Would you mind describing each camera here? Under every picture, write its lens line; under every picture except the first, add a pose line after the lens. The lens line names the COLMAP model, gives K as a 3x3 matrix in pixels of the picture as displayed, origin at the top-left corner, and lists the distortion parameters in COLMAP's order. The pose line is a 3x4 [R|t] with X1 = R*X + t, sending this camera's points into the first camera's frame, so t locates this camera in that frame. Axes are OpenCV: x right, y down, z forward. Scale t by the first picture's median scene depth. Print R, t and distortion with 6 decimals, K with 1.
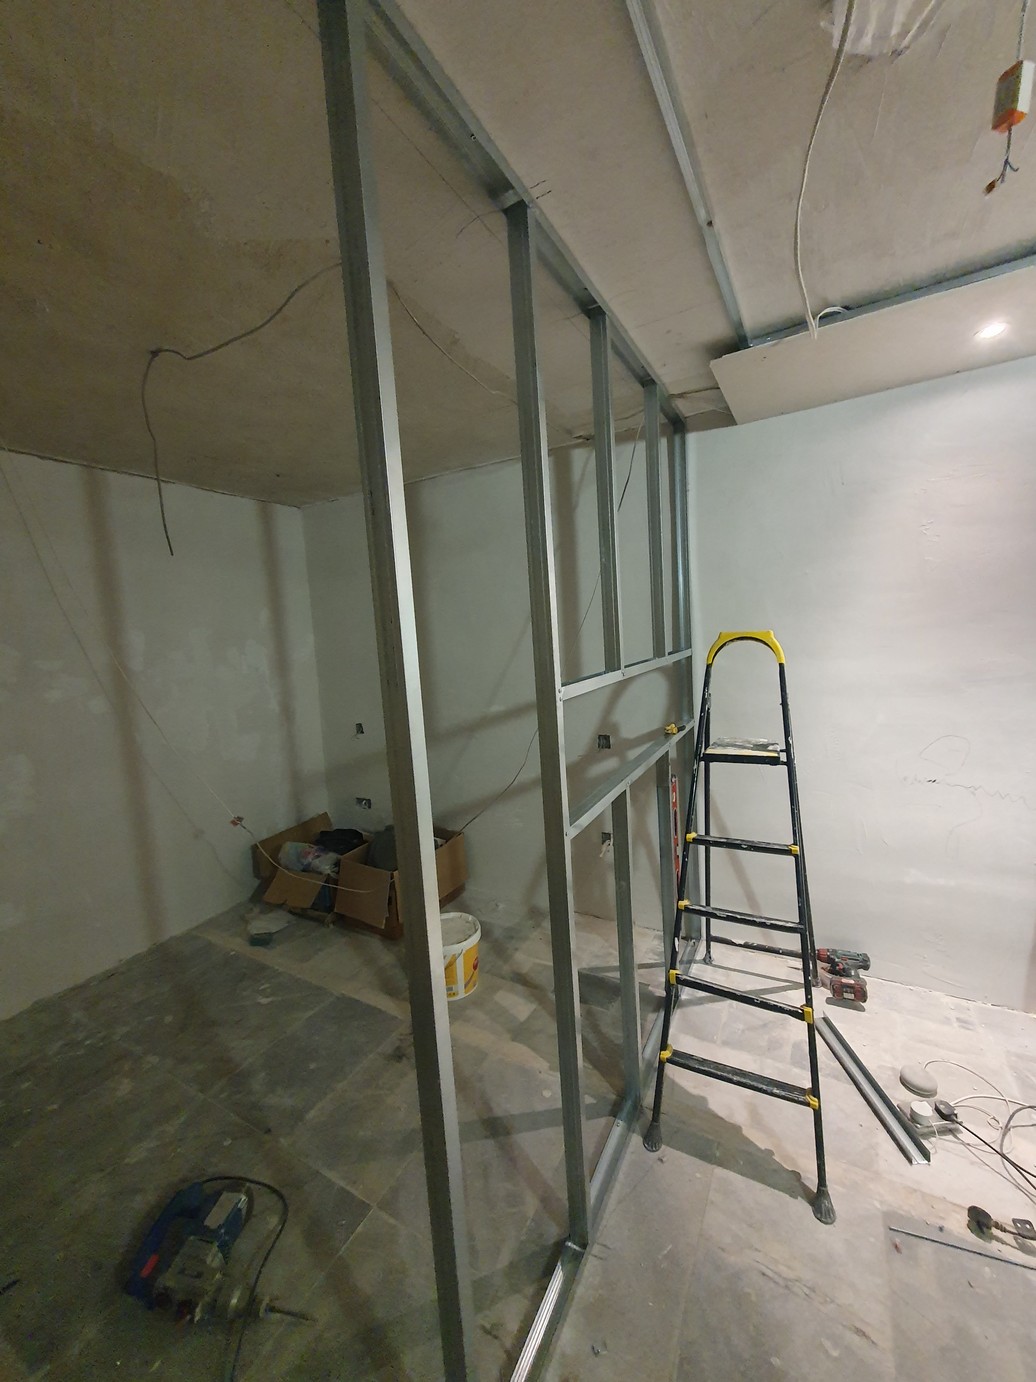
lens RADIAL K [[543.6, 0, 519.8], [0, 543.6, 689.1], [0, 0, 1]] dist [0.007675, 0.000018]
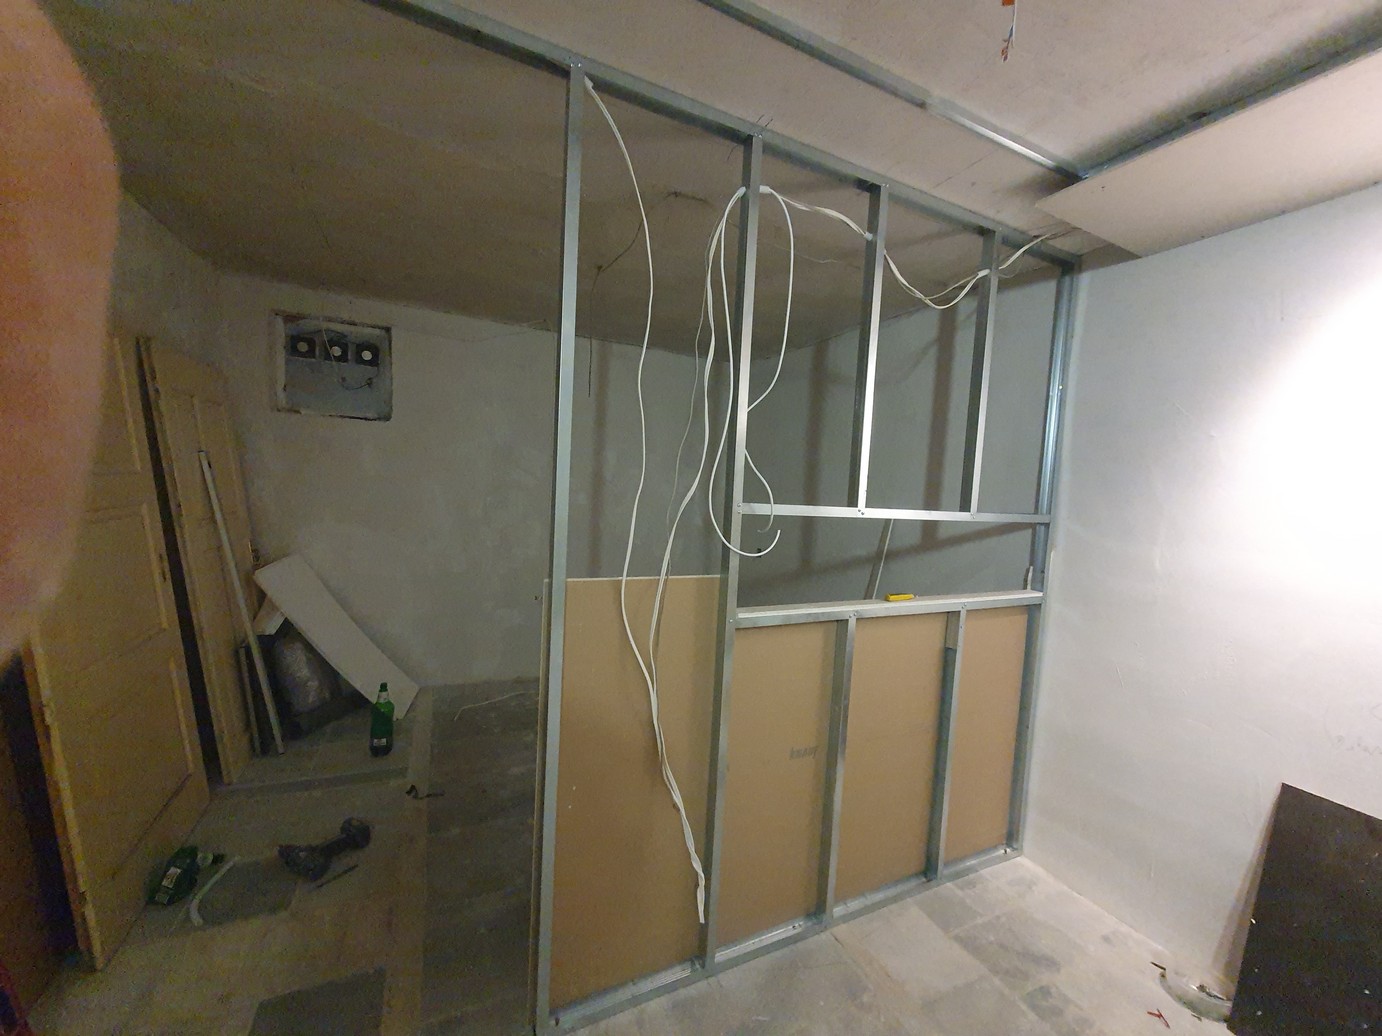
lens RADIAL K [[543.6, 0, 703.4], [0, 543.6, 520.3], [0, 0, 1]] dist [0.007675, 0.000018]
pose [[0.816194, 0.148302, -0.558421, 0.414570], [-0.171090, 0.985187, 0.011573, 0.023674], [0.551866, 0.086094, 0.829477, -0.044291]]
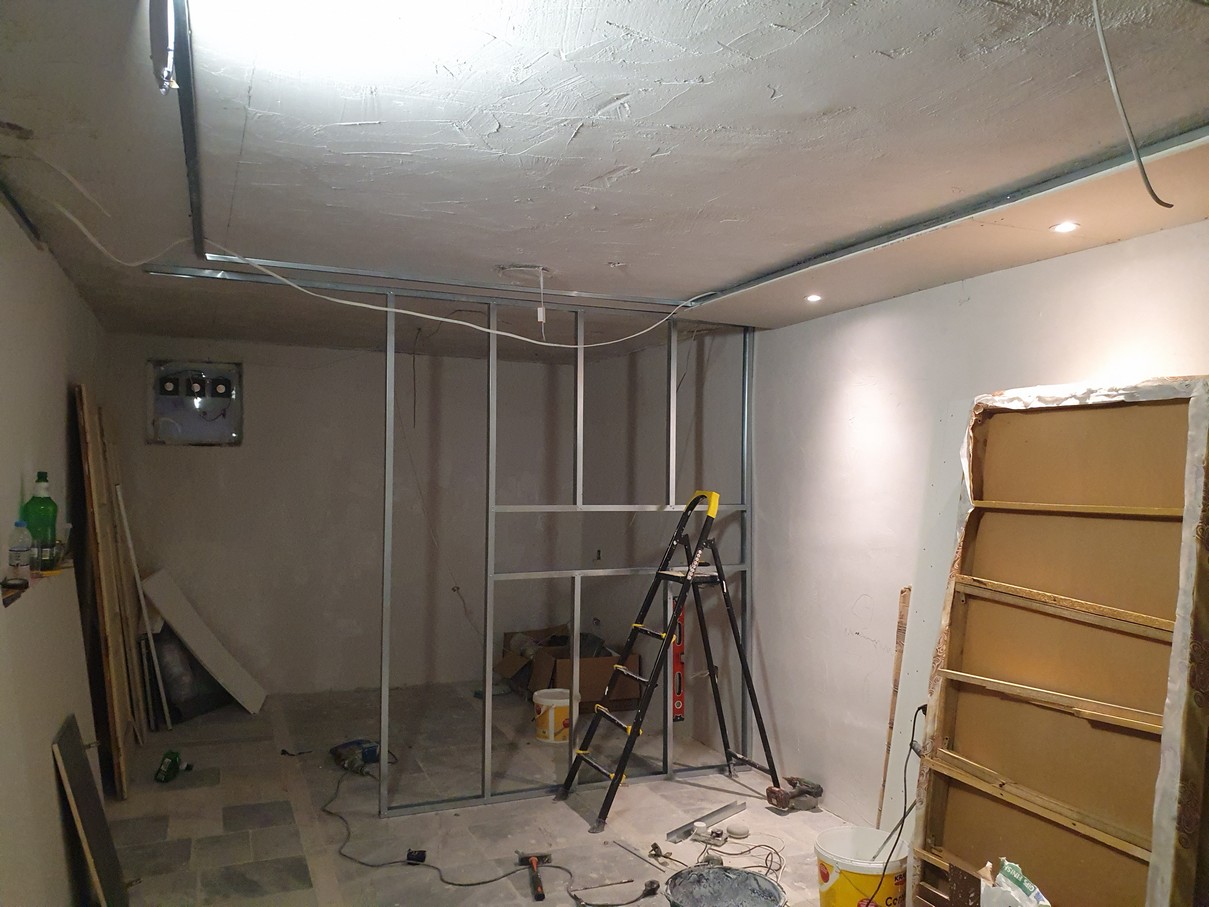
lens RADIAL K [[932.3, 0, 602.6], [0, 932.3, 456.7], [0, 0, 1]] dist [0.023866, -0.024695]
pose [[0.790895, 0.060289, -0.608975, 1.533516], [-0.129566, 0.989072, -0.070353, 0.007688], [0.598078, 0.134544, 0.790064, -0.966232]]
